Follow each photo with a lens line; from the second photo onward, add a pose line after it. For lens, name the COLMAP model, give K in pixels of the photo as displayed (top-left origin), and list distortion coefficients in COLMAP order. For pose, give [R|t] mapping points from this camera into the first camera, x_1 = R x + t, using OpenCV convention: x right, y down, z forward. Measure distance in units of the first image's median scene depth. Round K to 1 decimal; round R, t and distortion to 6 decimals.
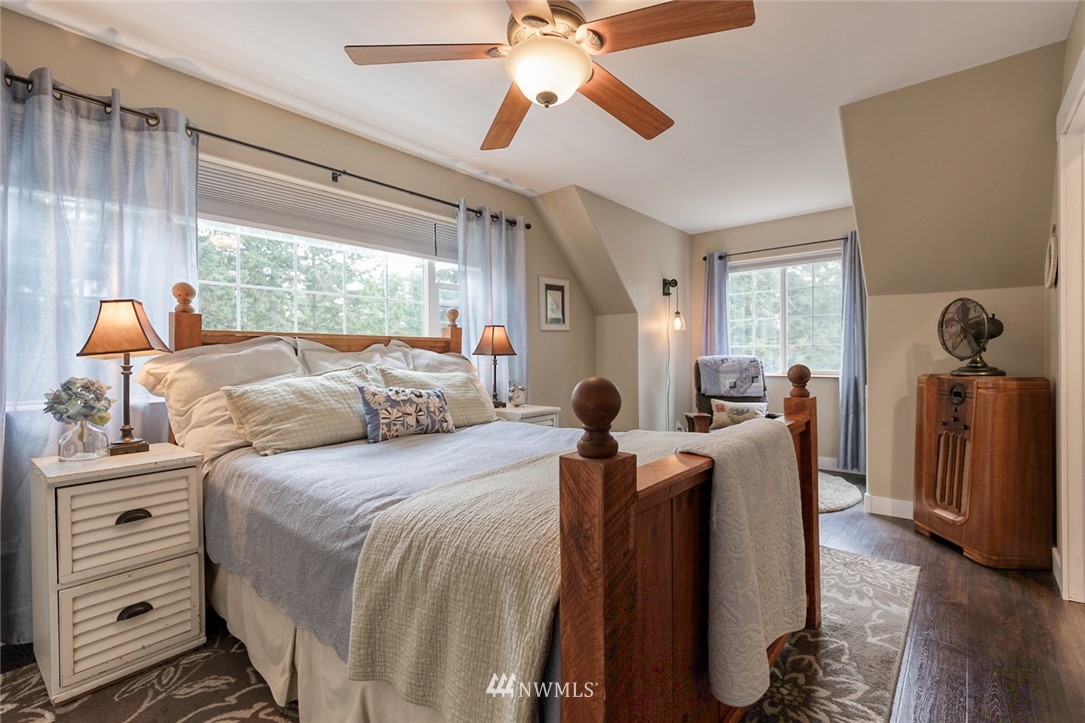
lens RADIAL K [[490.9, 0, 543.0], [0, 490.9, 361.8], [0, 0, 1]] dist [0.003488, -0.000644]
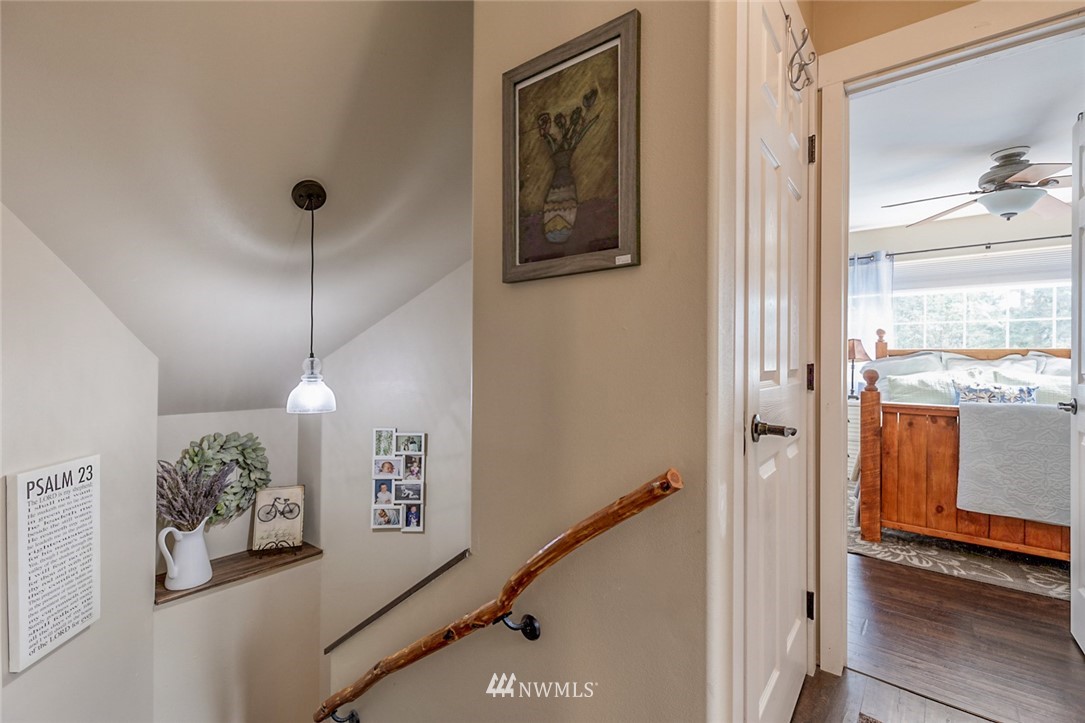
lens RADIAL K [[490.9, 0, 542.1], [0, 490.9, 360.0], [0, 0, 1]] dist [0.003488, -0.000644]
pose [[0.054970, 0.014153, -0.998388, 1.354874], [-0.015840, 0.999786, 0.013300, -0.022979], [0.998362, 0.015083, 0.055183, -0.624495]]
